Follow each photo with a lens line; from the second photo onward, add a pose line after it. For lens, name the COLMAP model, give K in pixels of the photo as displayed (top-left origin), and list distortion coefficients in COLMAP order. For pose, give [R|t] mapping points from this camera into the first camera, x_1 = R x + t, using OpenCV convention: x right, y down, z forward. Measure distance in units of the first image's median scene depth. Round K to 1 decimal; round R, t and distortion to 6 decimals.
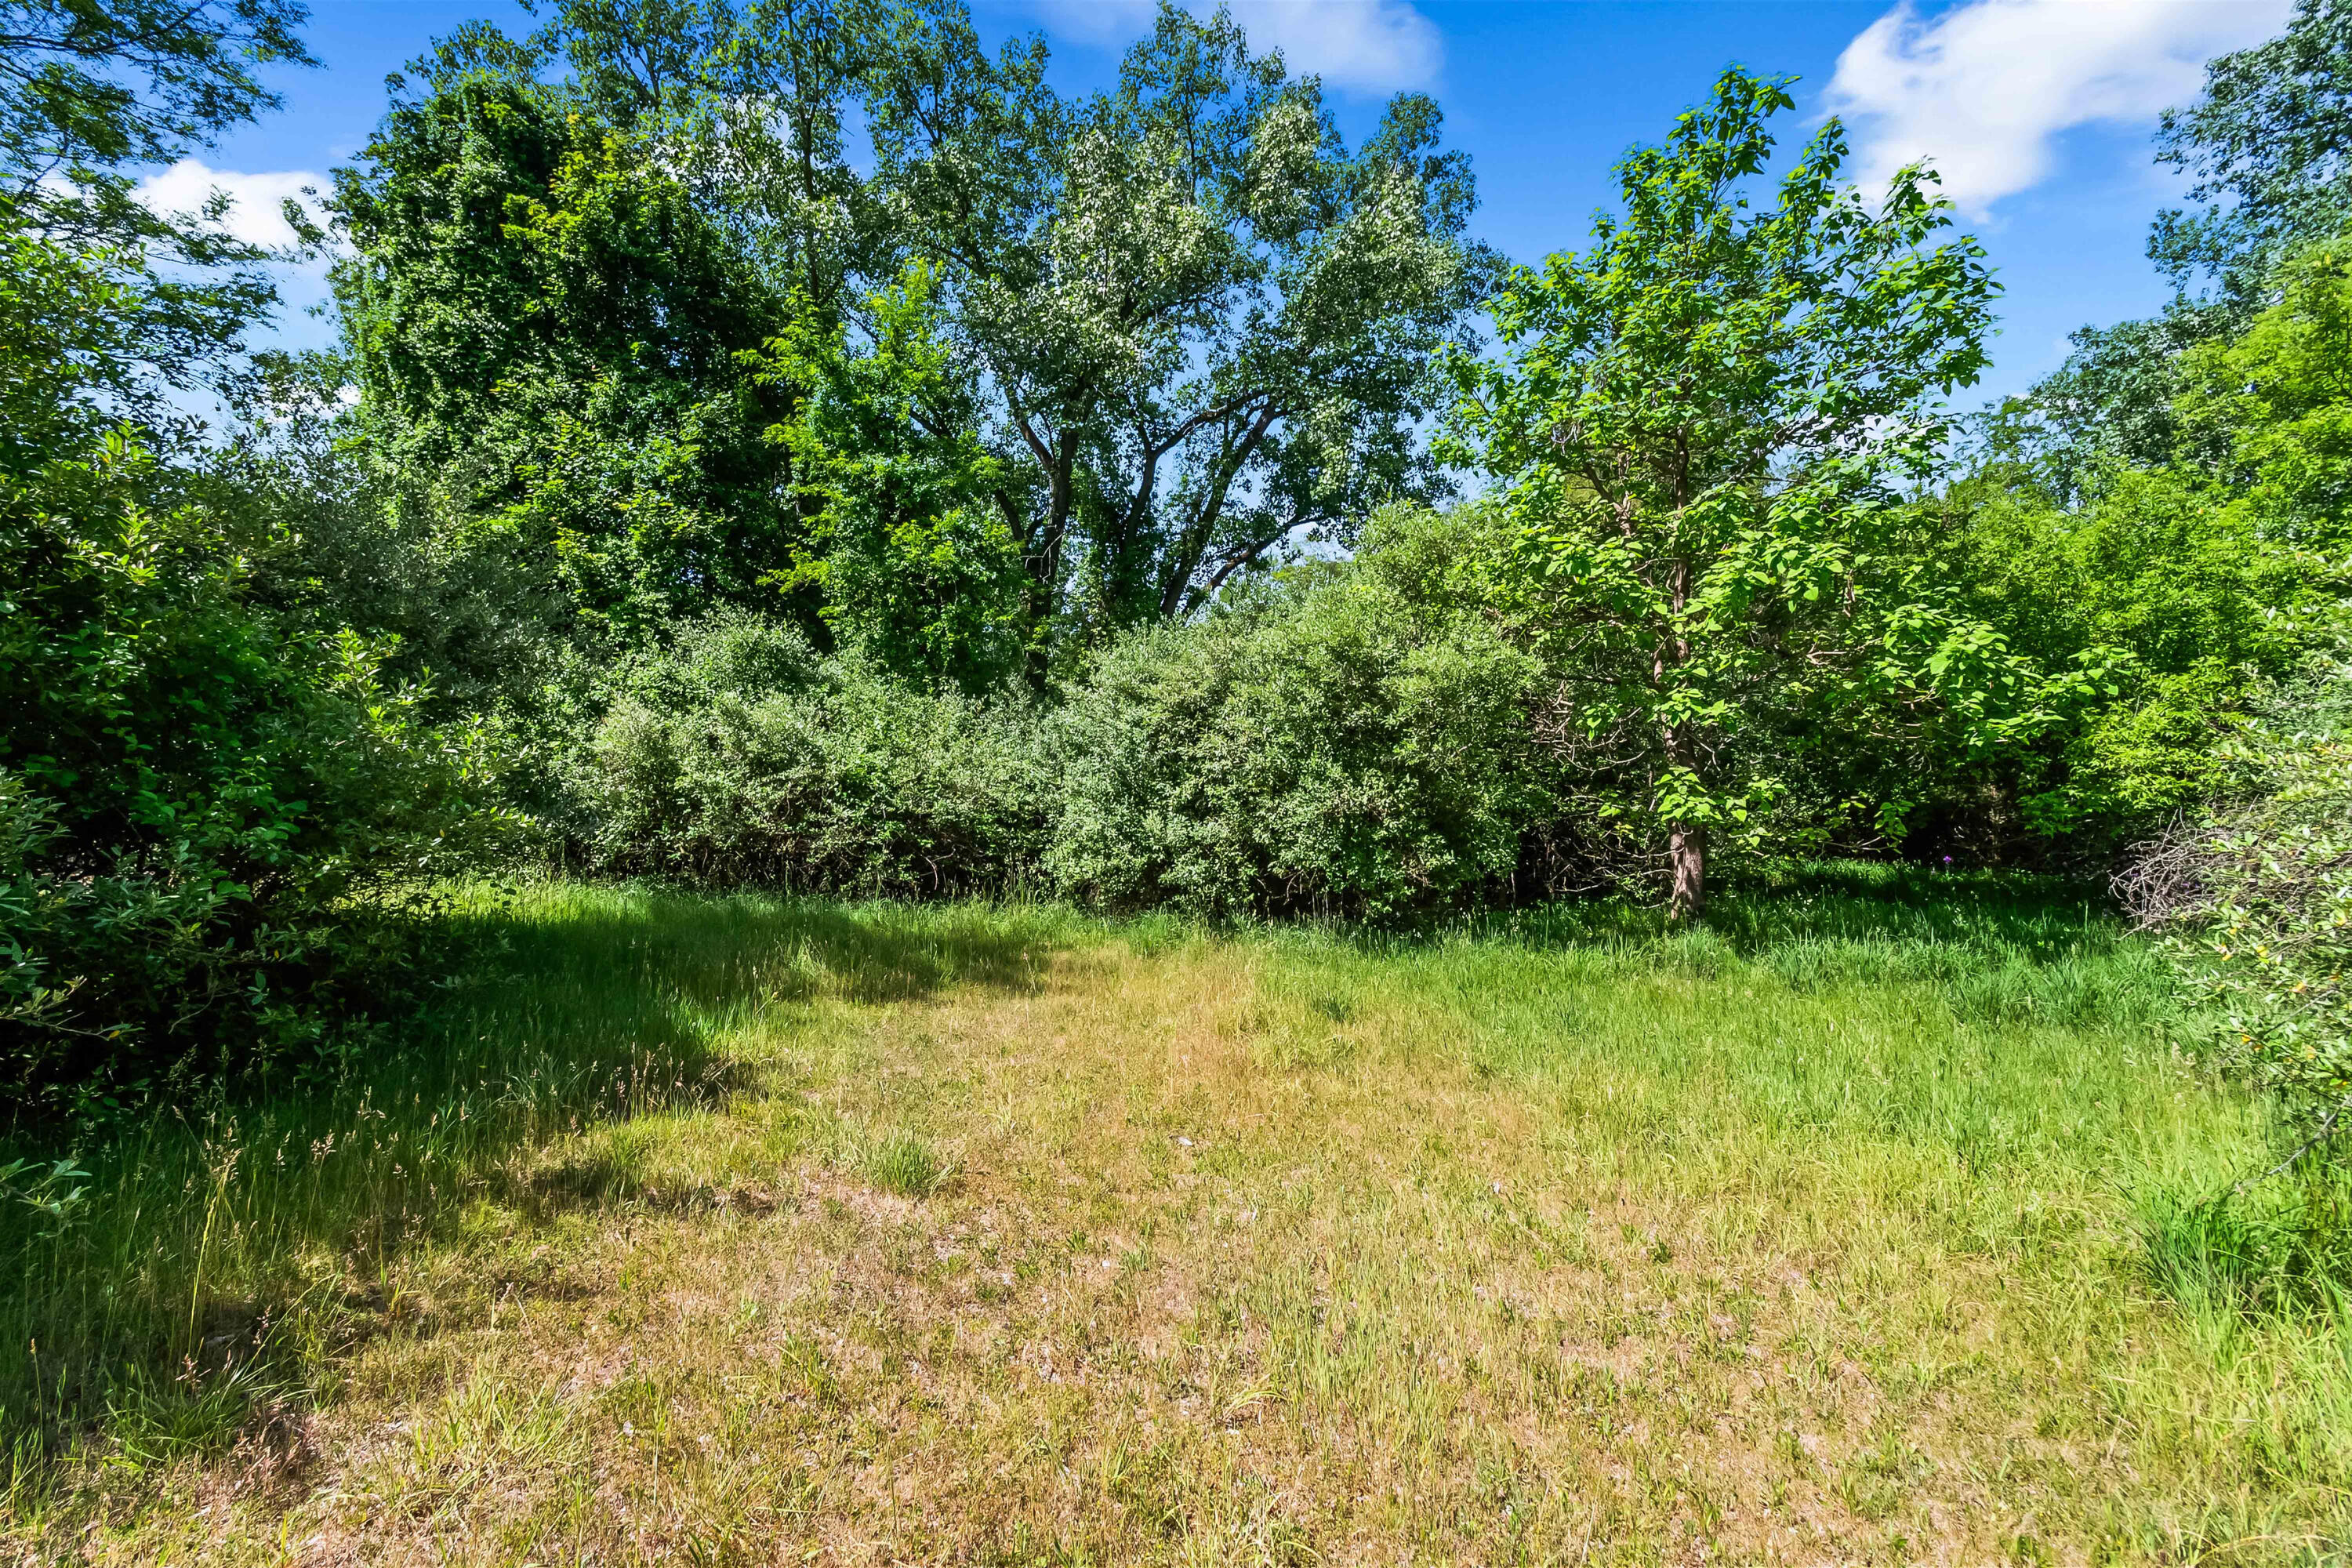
lens RADIAL K [[1040.3, 0, 1155.7], [0, 1040.3, 772.8], [0, 0, 1]] dist [-0.002231, -0.002881]
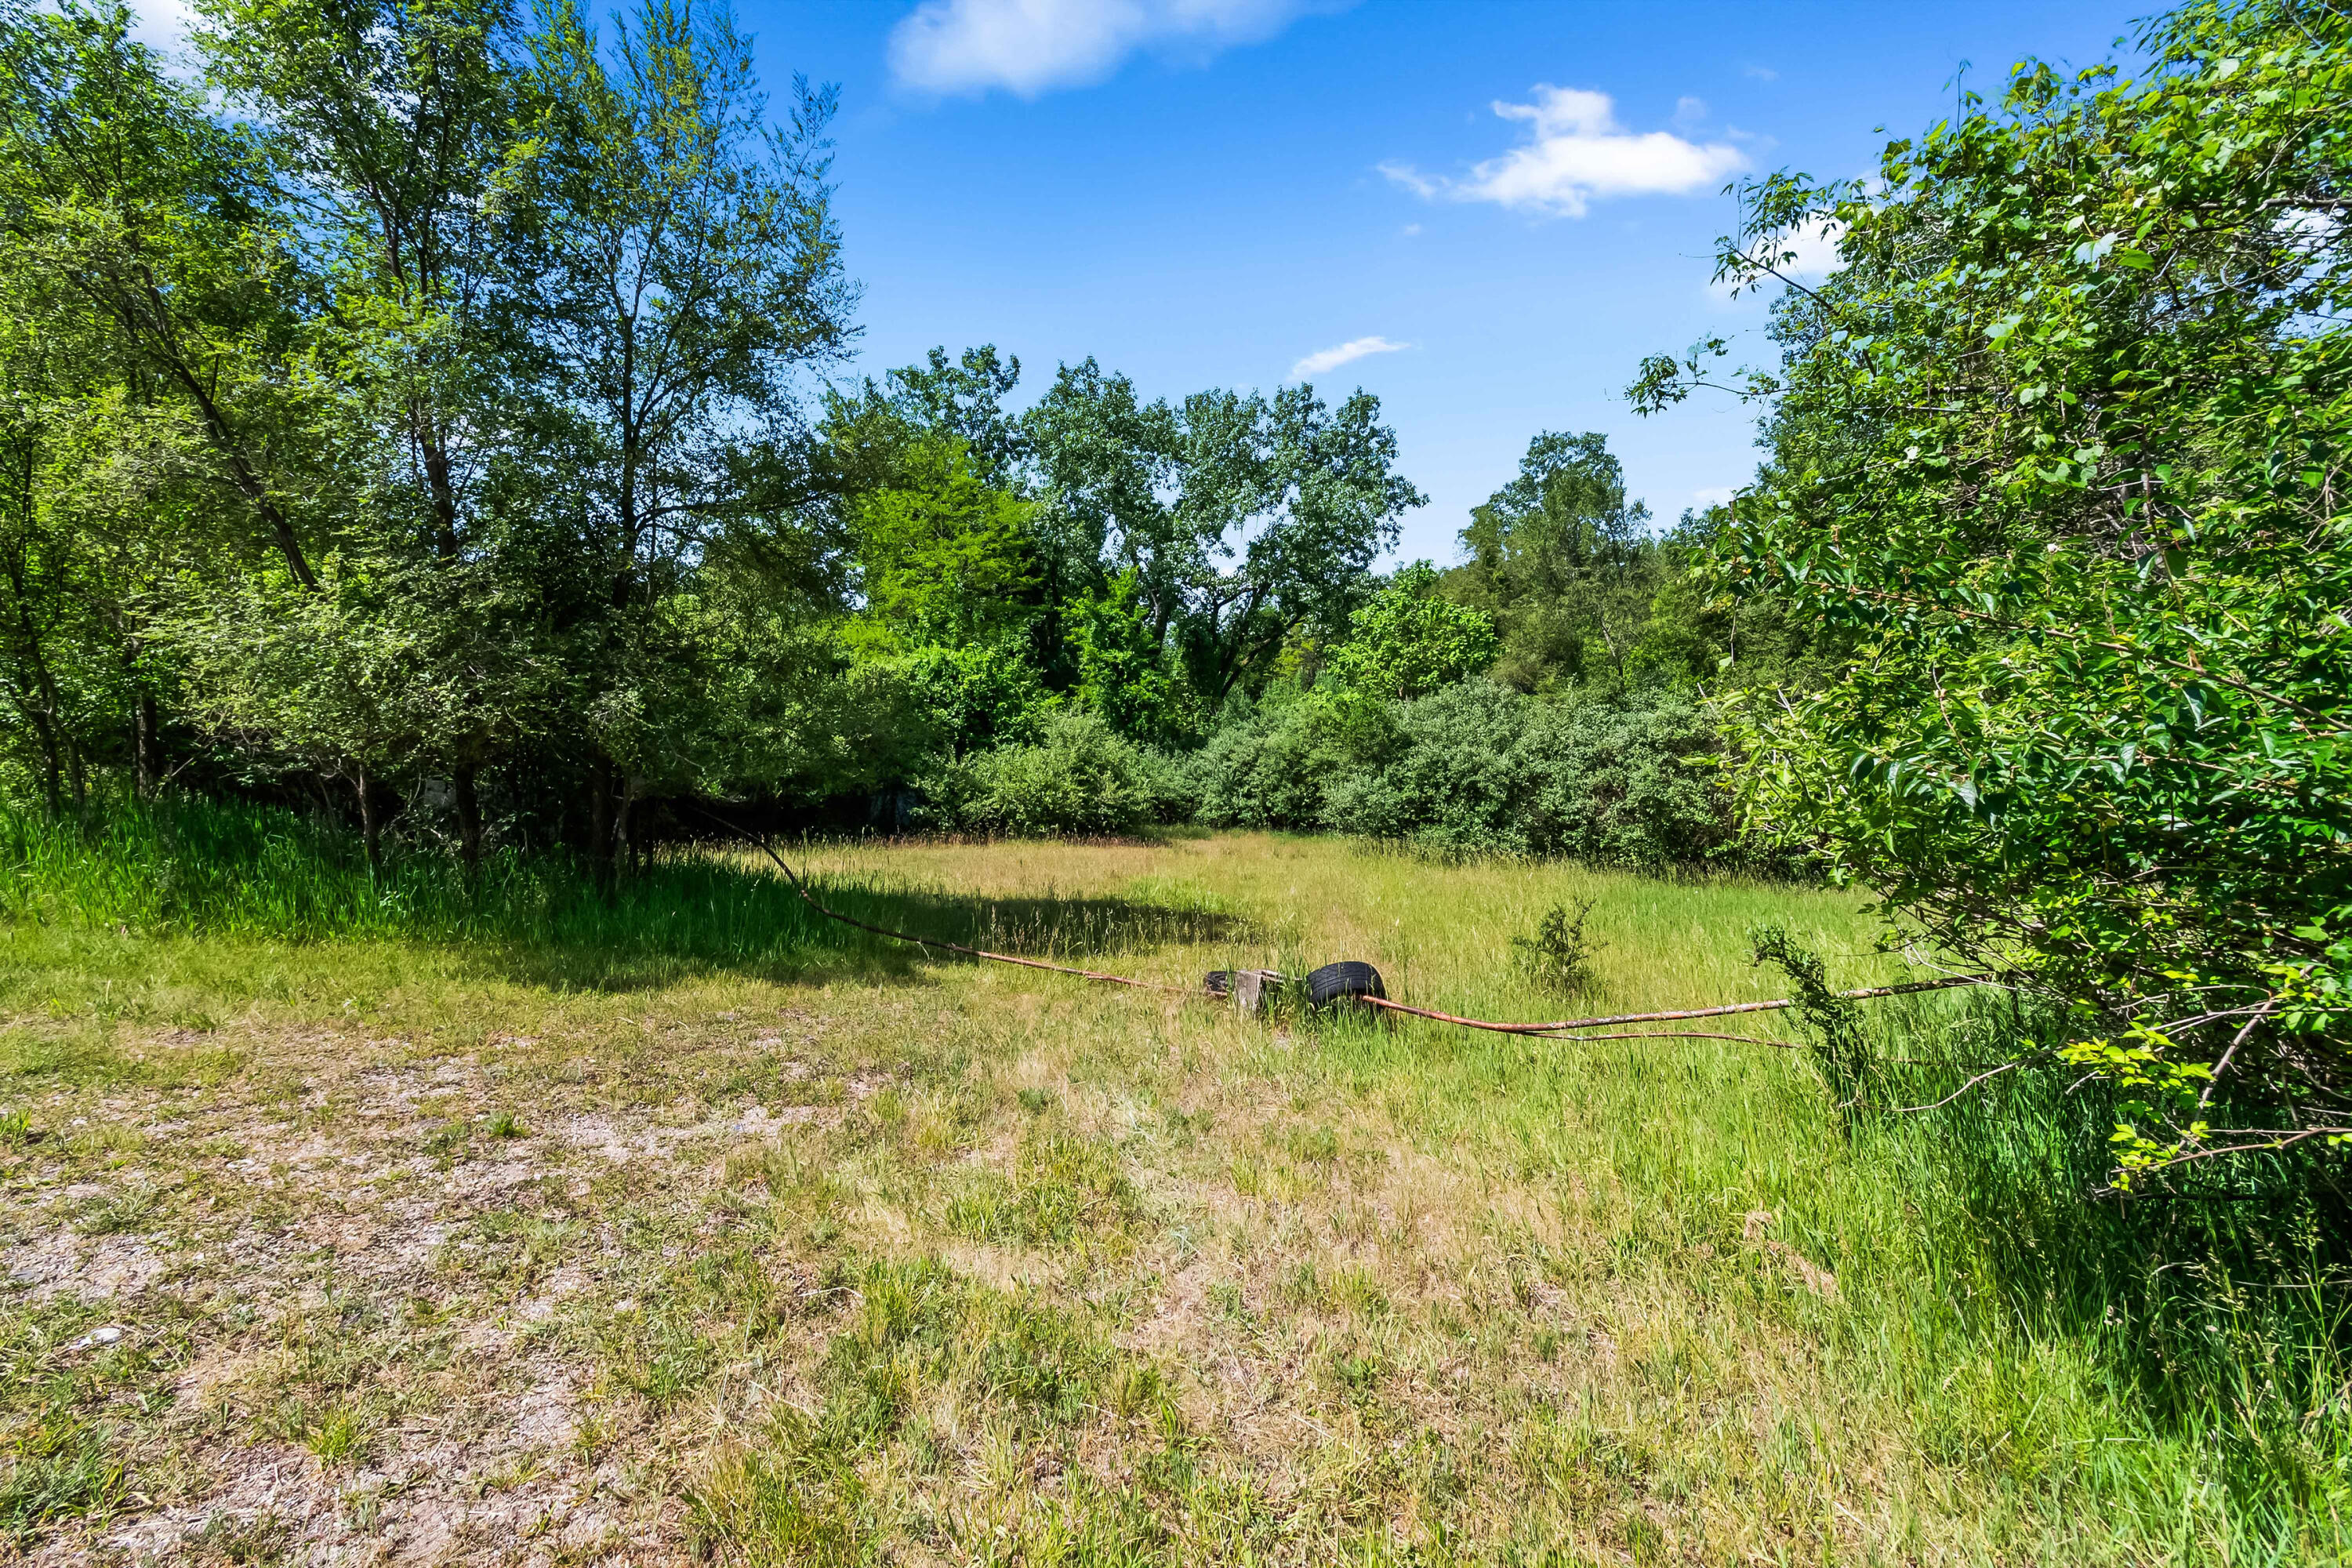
lens RADIAL K [[1040.3, 0, 1155.2], [0, 1040.3, 797.4], [0, 0, 1]] dist [-0.002231, -0.002881]
pose [[0.999757, 0.000610, -0.022023, -0.151843], [0.000398, 0.998953, 0.045757, -0.091101], [0.022028, -0.045755, 0.998710, -1.878183]]
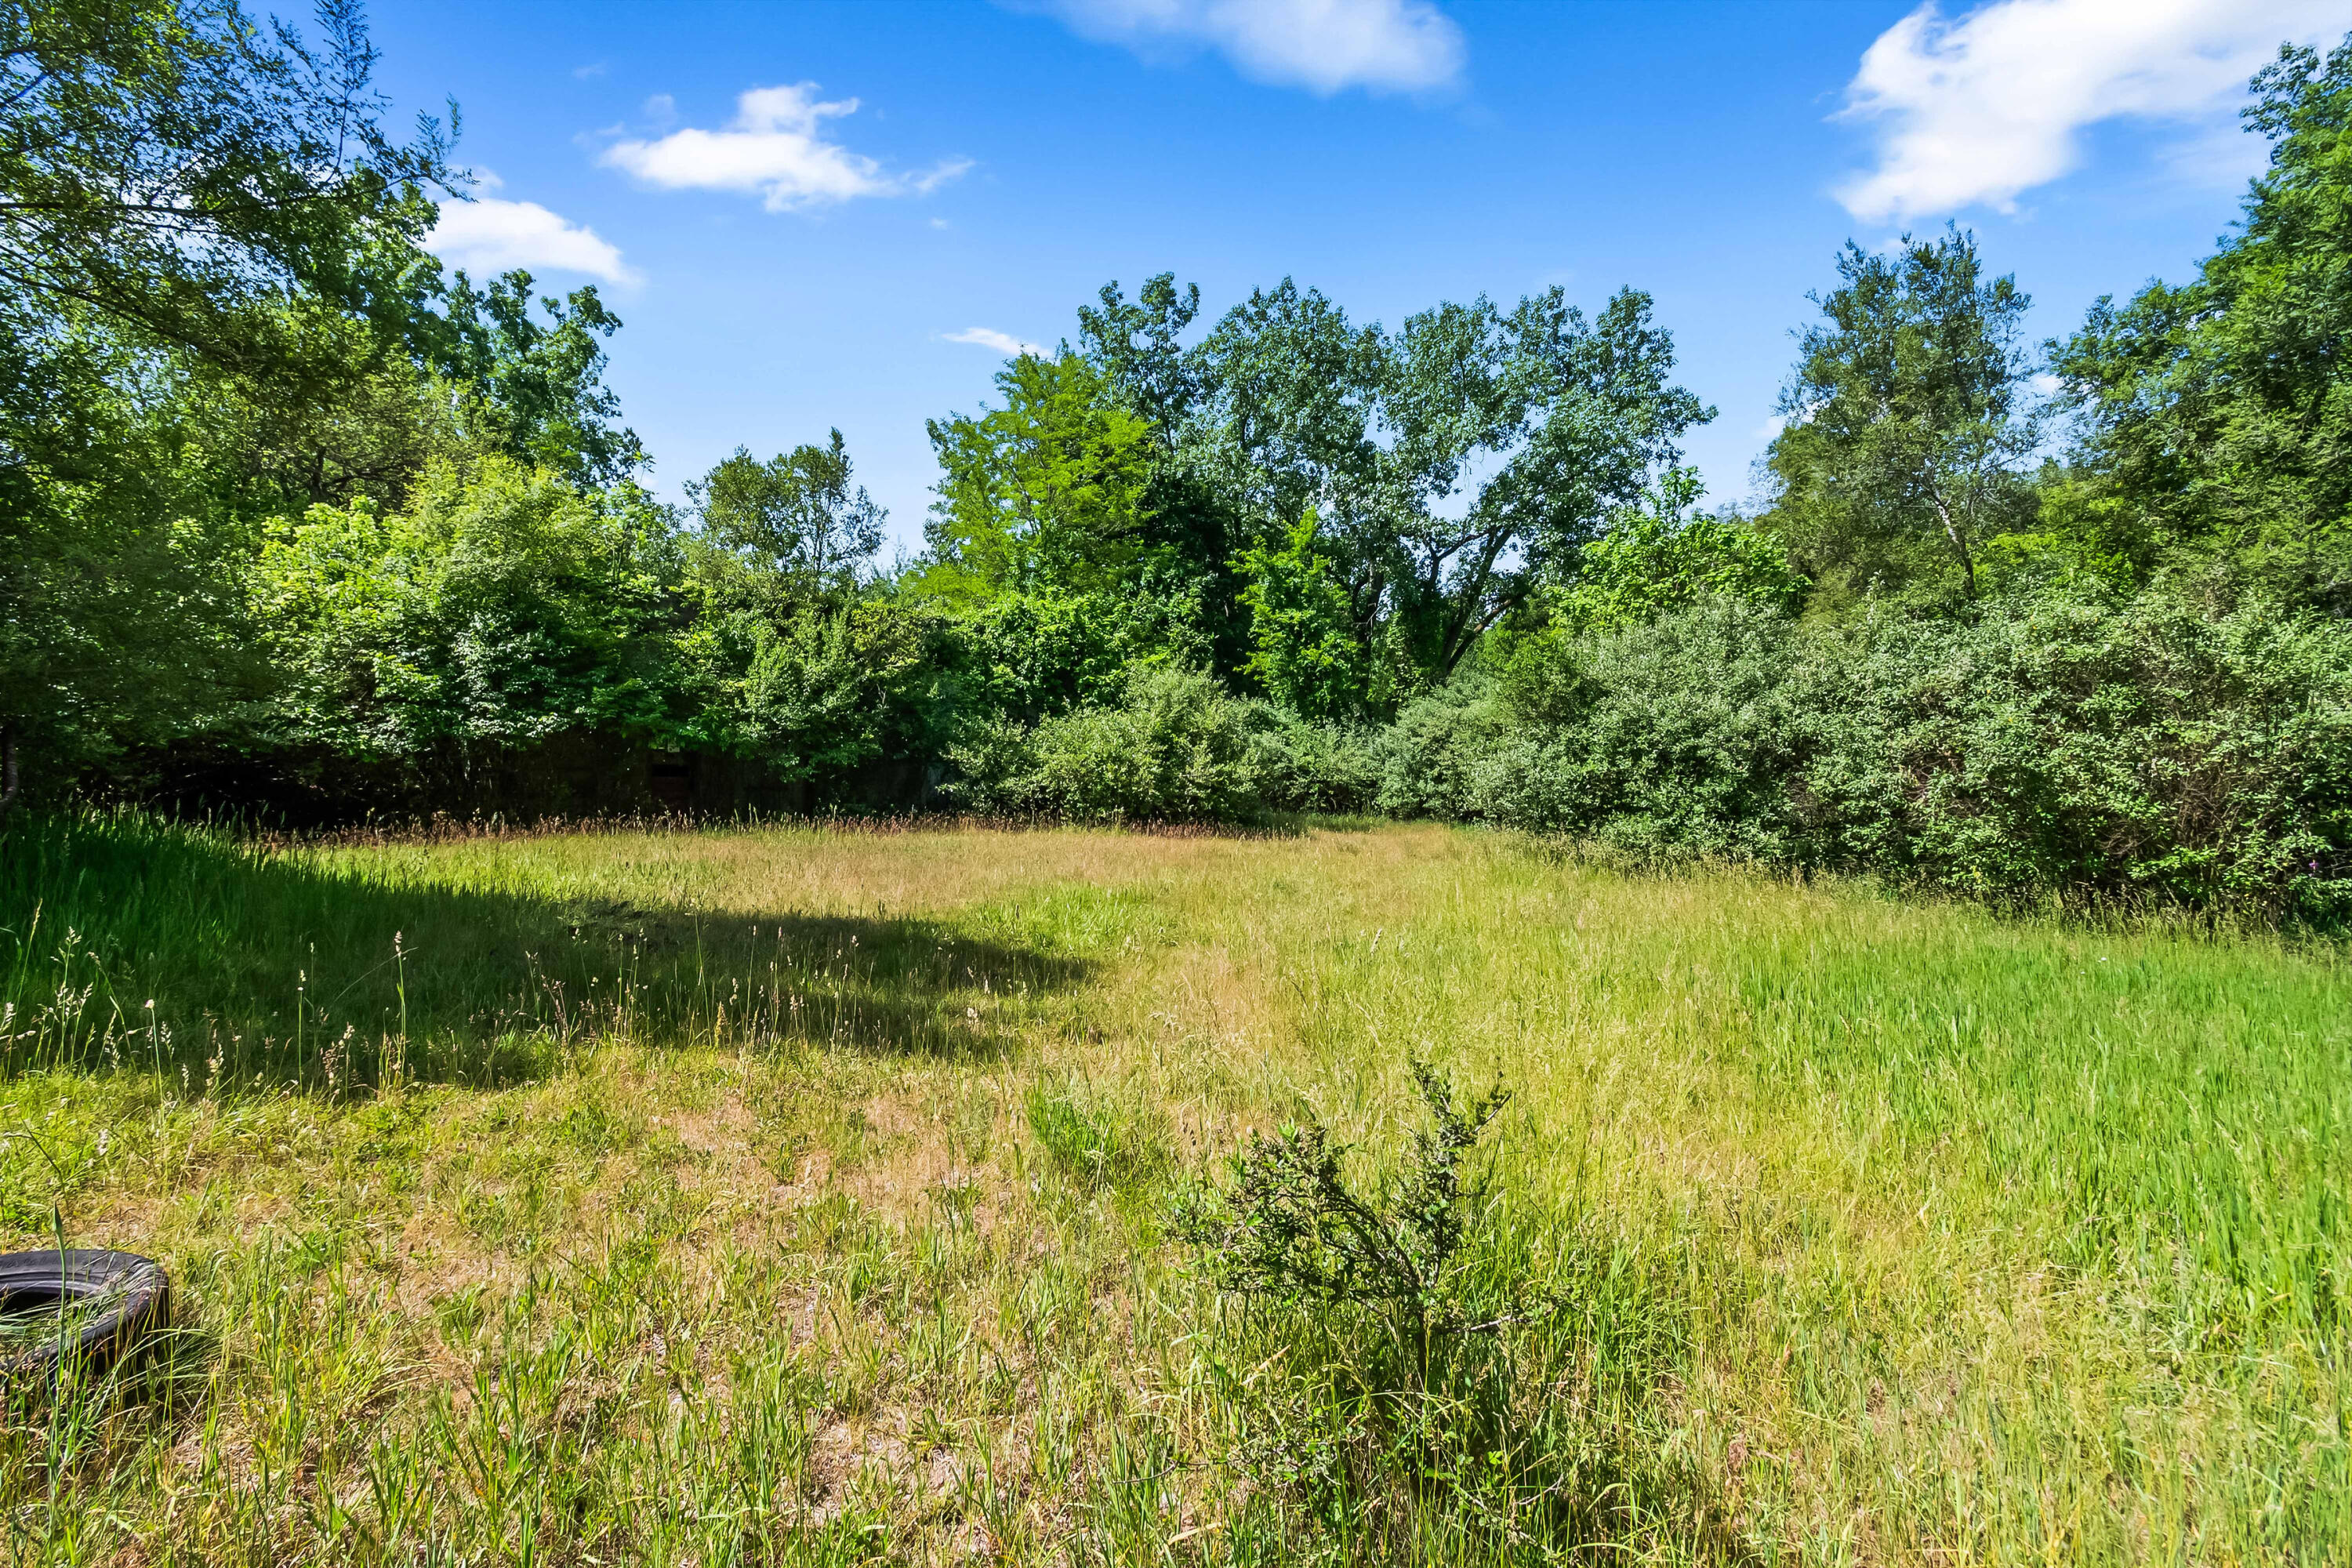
lens RADIAL K [[1040.3, 0, 1151.3], [0, 1040.3, 798.8], [0, 0, 1]] dist [-0.002231, -0.002881]
pose [[0.957712, 0.013015, -0.287435, 0.083401], [0.002390, 0.998582, 0.053178, -0.047633], [0.287719, -0.051616, 0.956323, -1.407543]]
